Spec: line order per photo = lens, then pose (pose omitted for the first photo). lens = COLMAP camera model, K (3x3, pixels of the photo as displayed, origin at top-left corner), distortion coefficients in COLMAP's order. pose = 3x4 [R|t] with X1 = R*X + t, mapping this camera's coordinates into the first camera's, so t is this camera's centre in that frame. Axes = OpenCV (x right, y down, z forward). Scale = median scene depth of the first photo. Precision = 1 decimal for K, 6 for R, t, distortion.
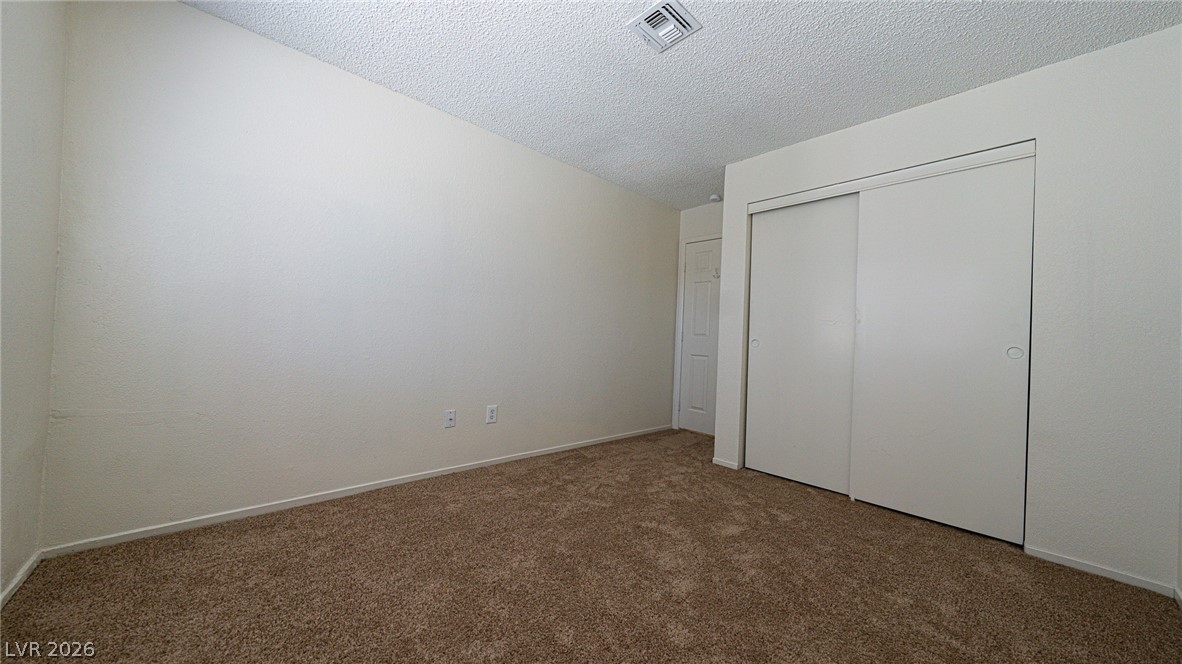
lens RADIAL K [[399.0, 0, 590.8], [0, 399.0, 331.9], [0, 0, 1]] dist [-0.004559, 0.001180]
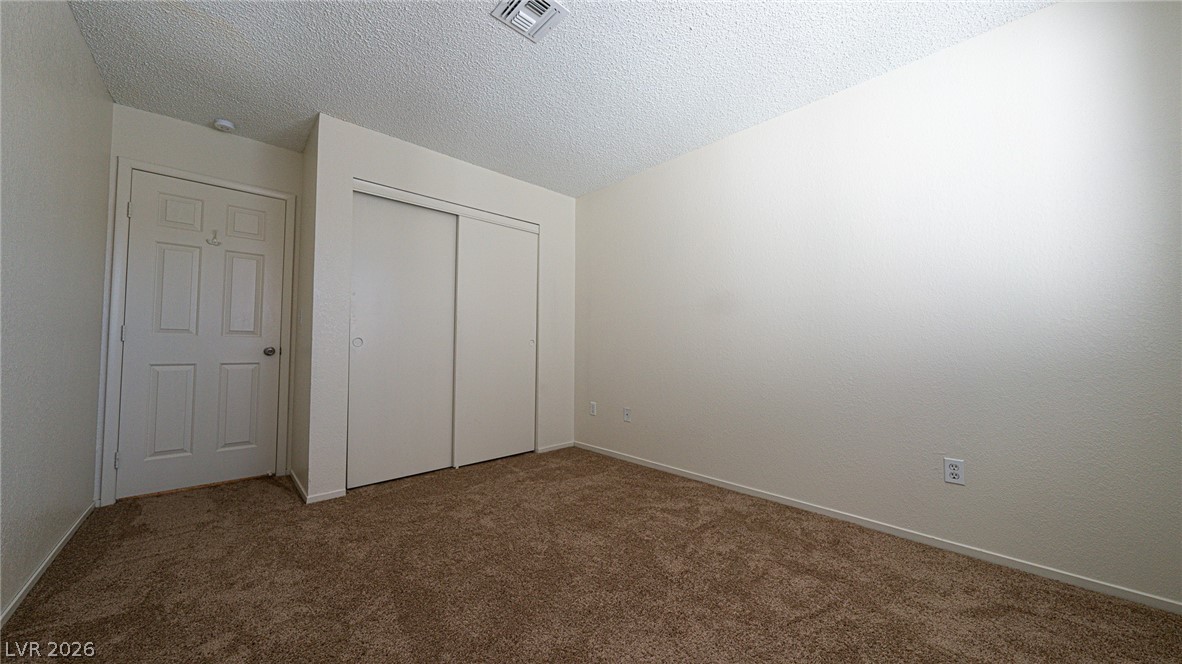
lens RADIAL K [[399.0, 0, 590.7], [0, 399.0, 330.1], [0, 0, 1]] dist [-0.004559, 0.001180]
pose [[-0.003552, -0.008760, 0.999955, -0.509823], [-0.020191, 0.999758, 0.008687, -0.018136], [-0.999790, -0.020159, -0.003728, 0.548125]]
